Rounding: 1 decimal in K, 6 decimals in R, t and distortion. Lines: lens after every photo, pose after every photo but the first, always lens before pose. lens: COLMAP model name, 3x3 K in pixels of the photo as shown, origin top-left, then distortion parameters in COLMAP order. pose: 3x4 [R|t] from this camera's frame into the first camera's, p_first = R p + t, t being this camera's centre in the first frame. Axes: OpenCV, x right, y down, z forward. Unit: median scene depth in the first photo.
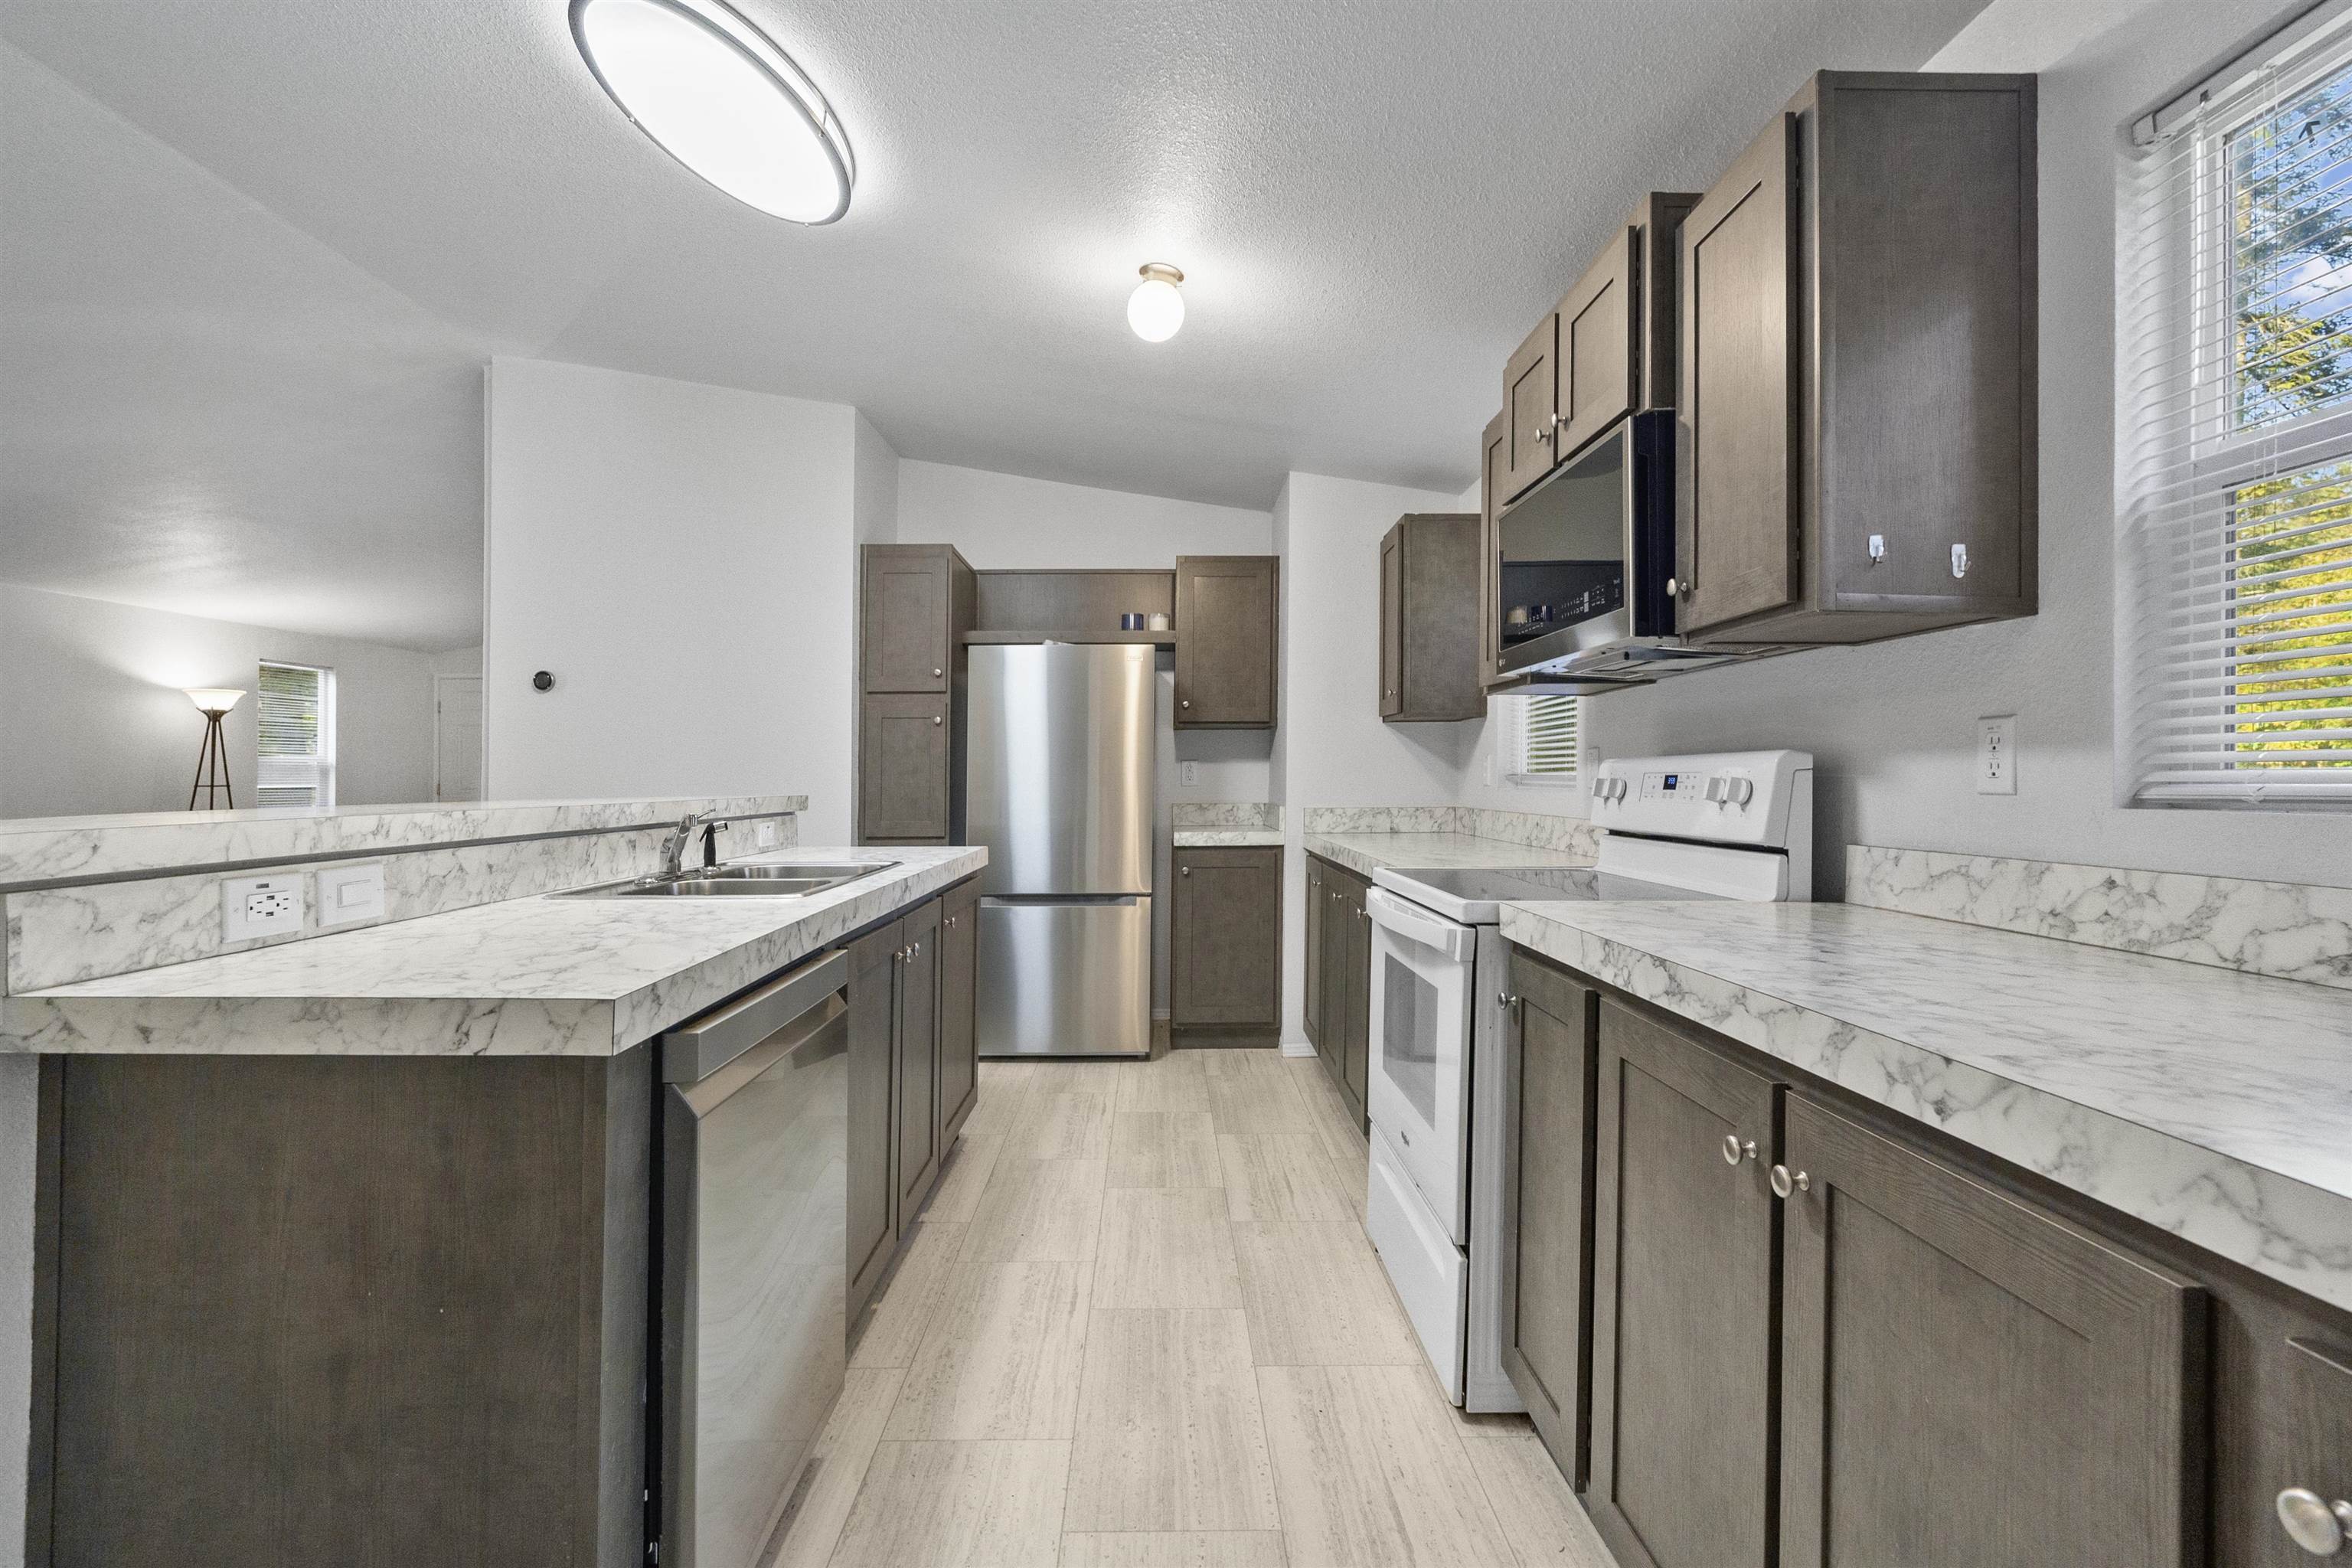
lens RADIAL K [[1069.4, 0, 1160.9], [0, 1069.4, 773.0], [0, 0, 1]] dist [-0.005116, 0.001339]
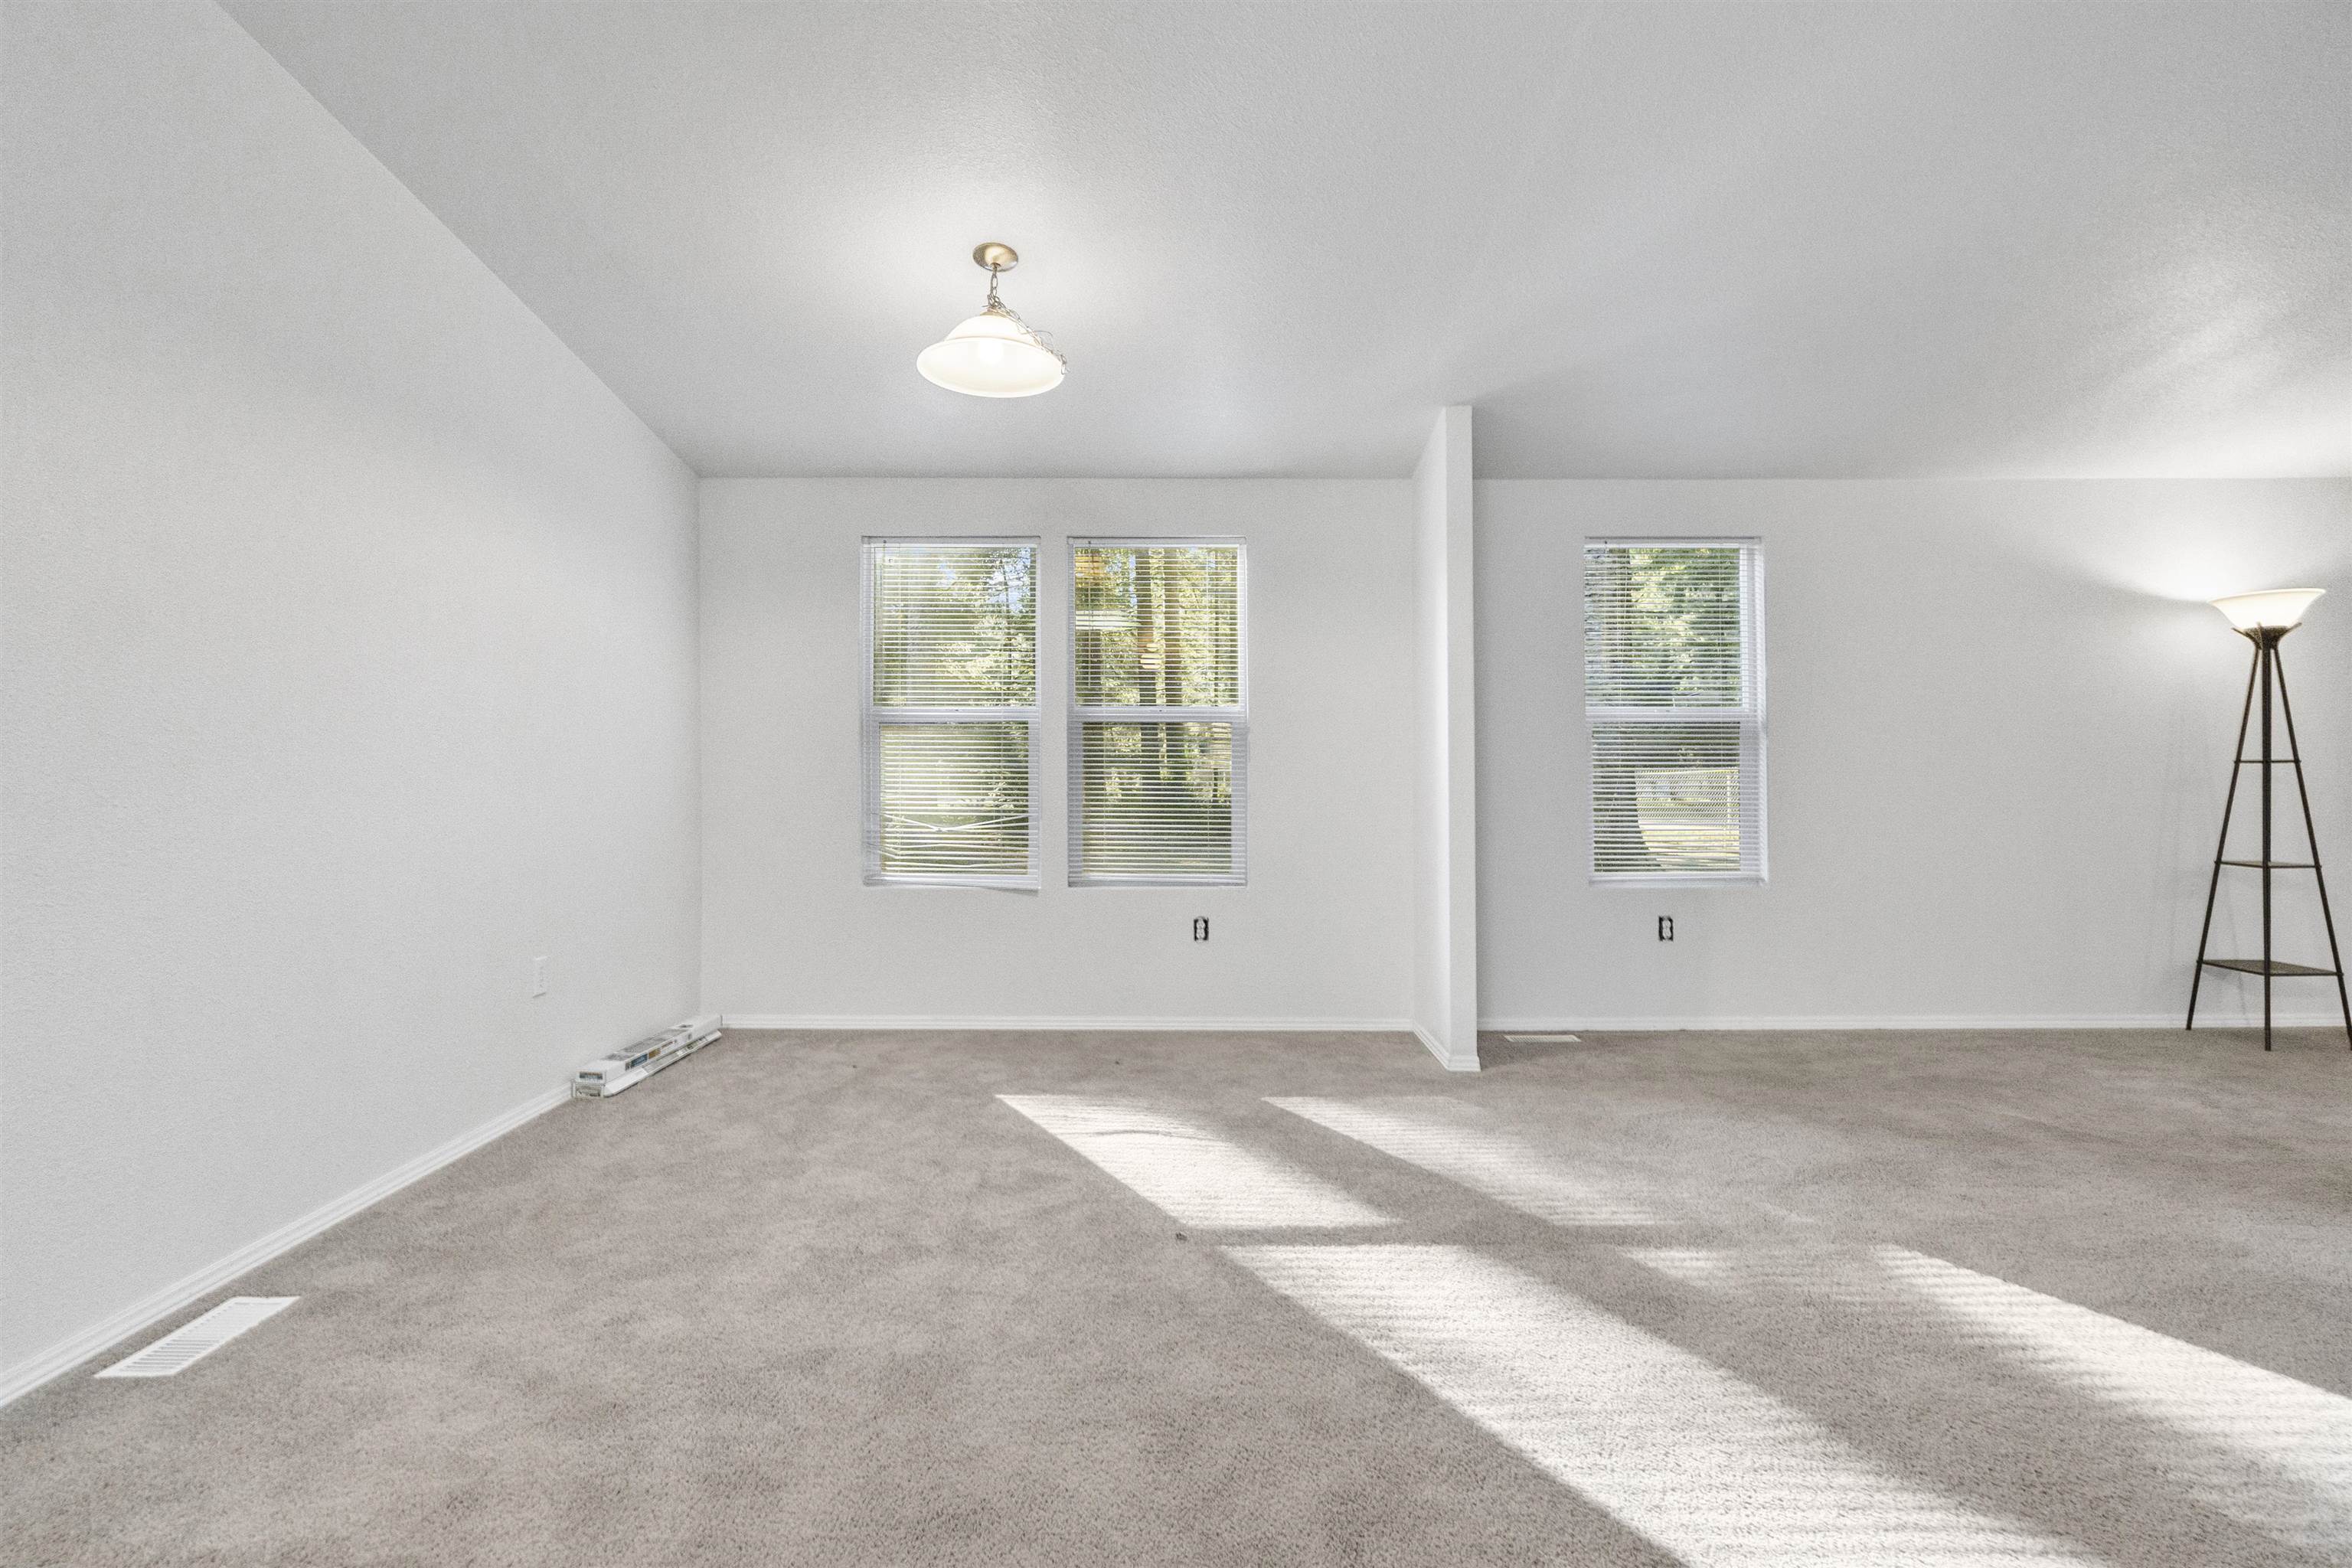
lens RADIAL K [[1069.4, 0, 1191.8], [0, 1069.4, 755.9], [0, 0, 1]] dist [-0.005116, 0.001339]
pose [[0.011563, -0.031359, -0.999441, -0.334542], [0.006654, 0.999488, -0.031284, 0.021568], [0.999911, -0.006288, 0.011766, 0.425612]]
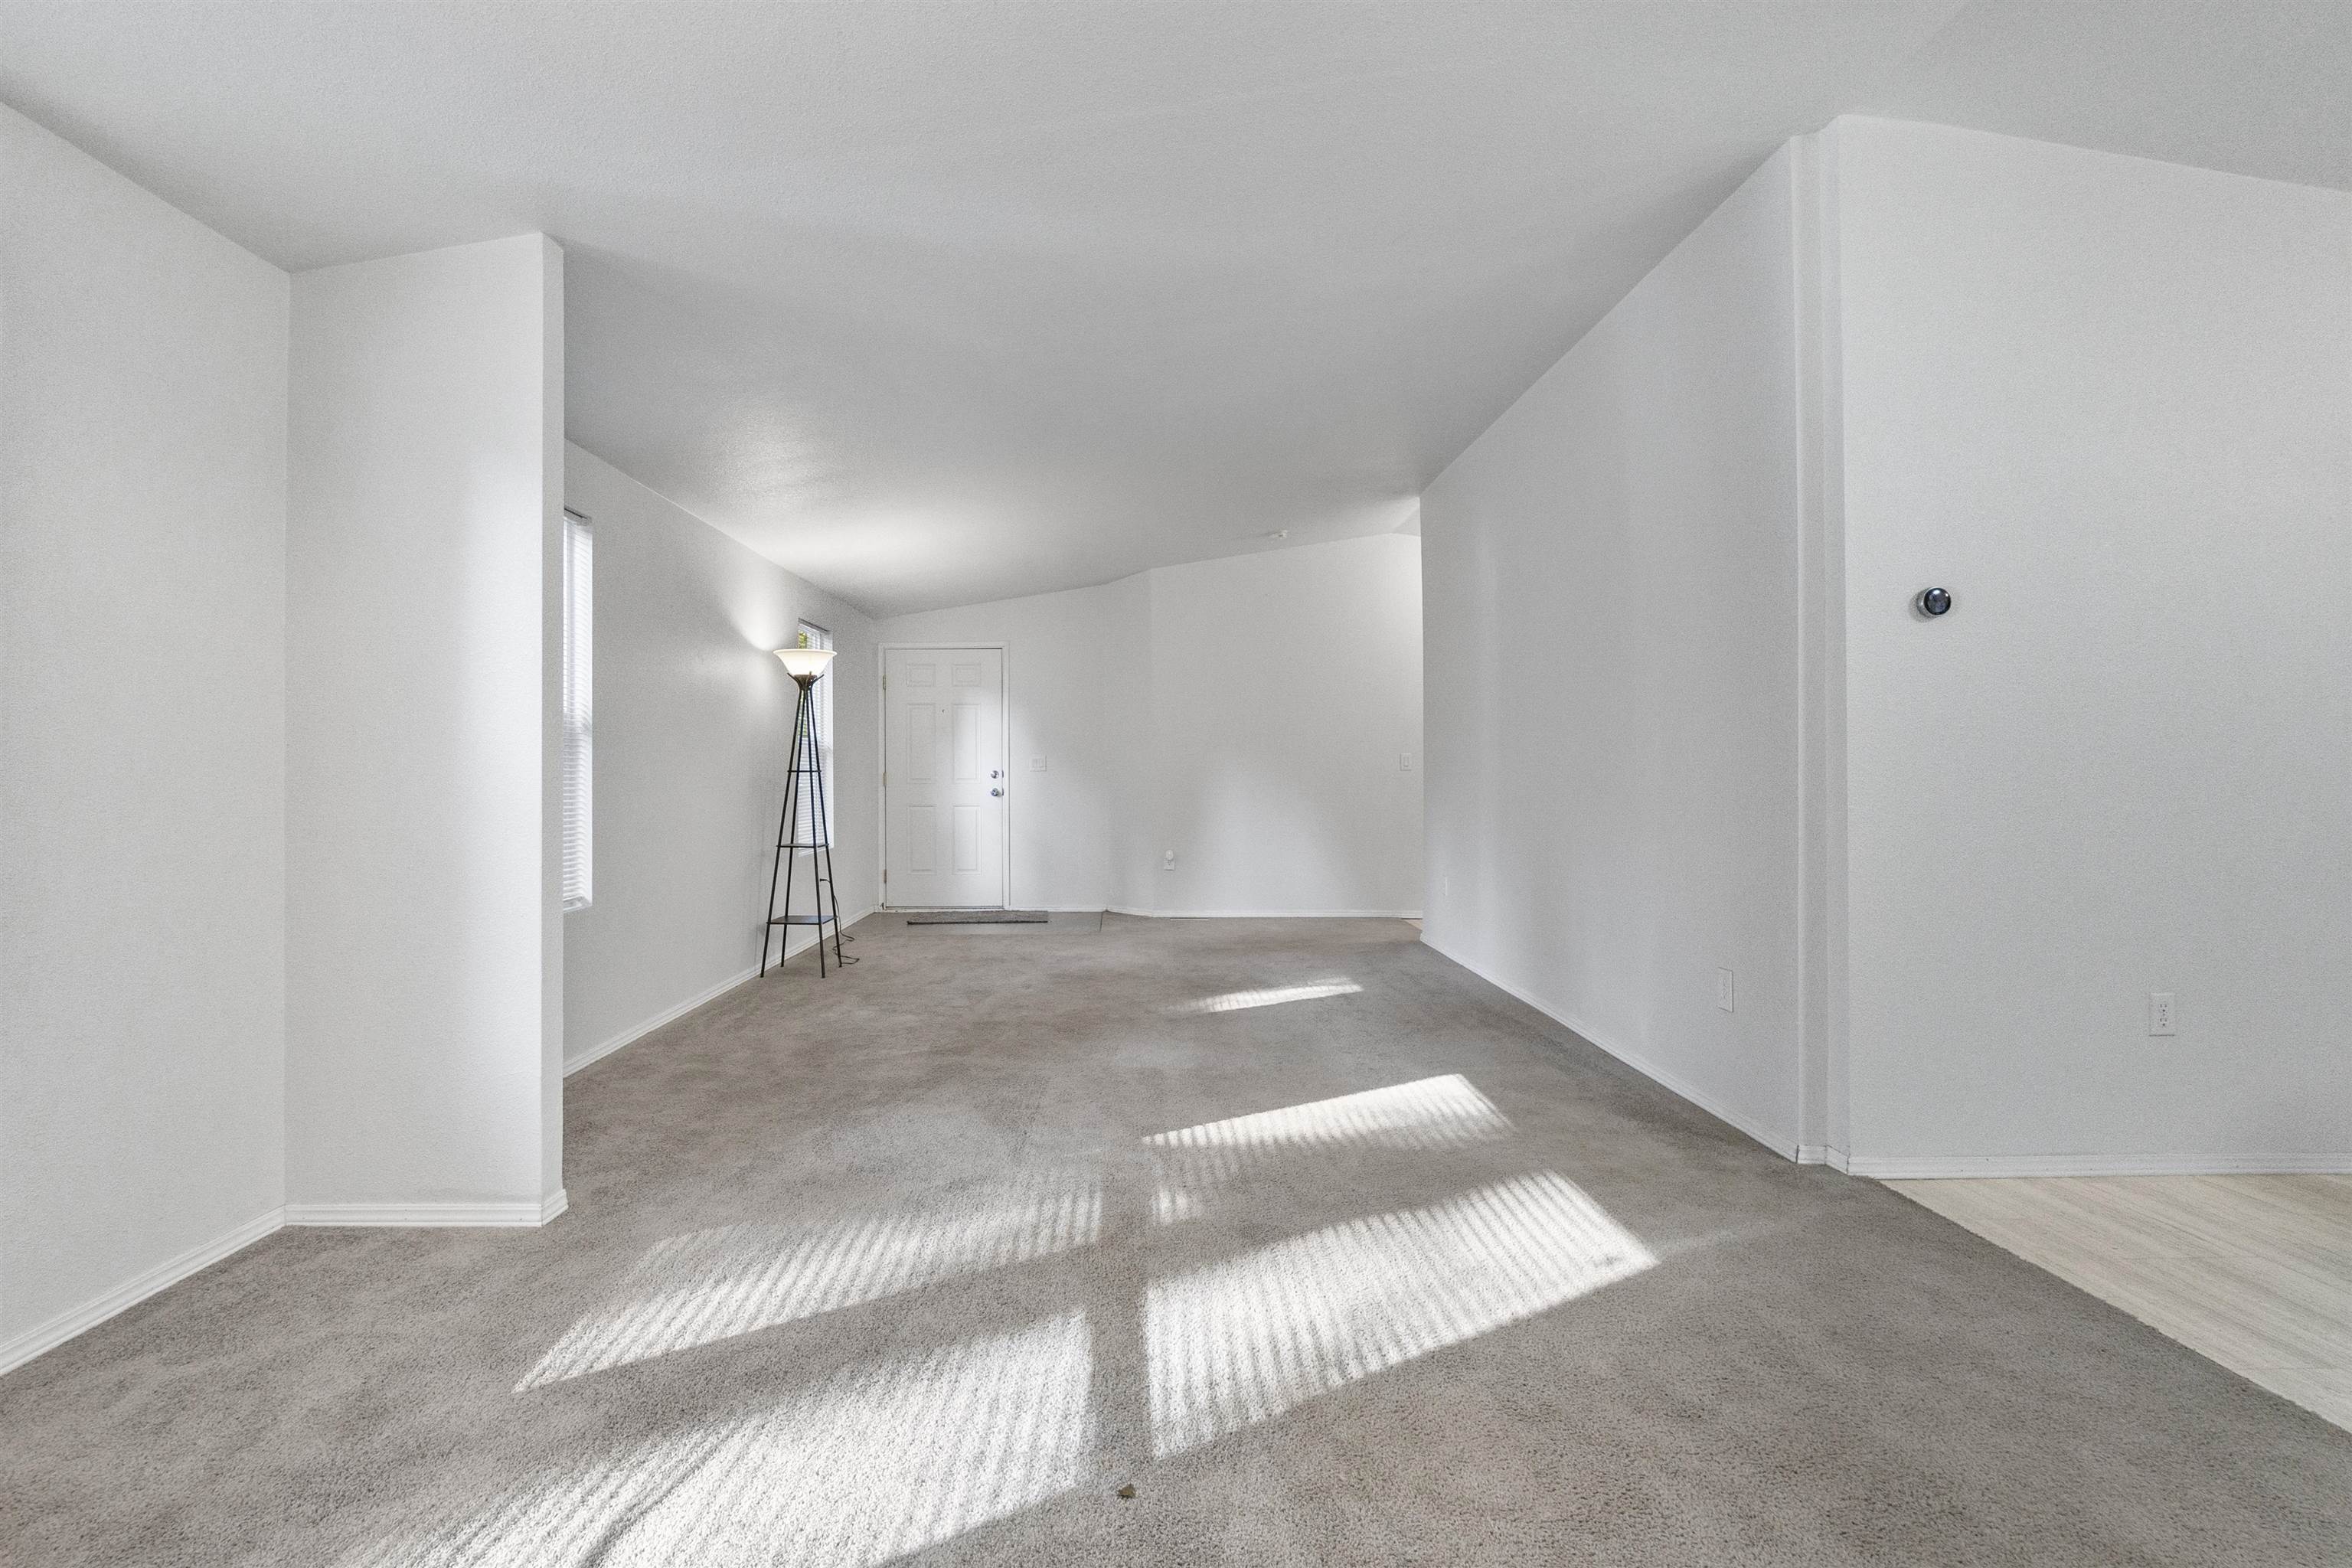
lens RADIAL K [[1069.4, 0, 1120.8], [0, 1069.4, 787.5], [0, 0, 1]] dist [-0.005116, 0.001339]
pose [[0.999754, -0.014705, -0.016608, -0.643269], [0.014946, 0.999783, 0.014515, 0.014686], [0.016391, -0.014760, 0.999757, 0.225061]]
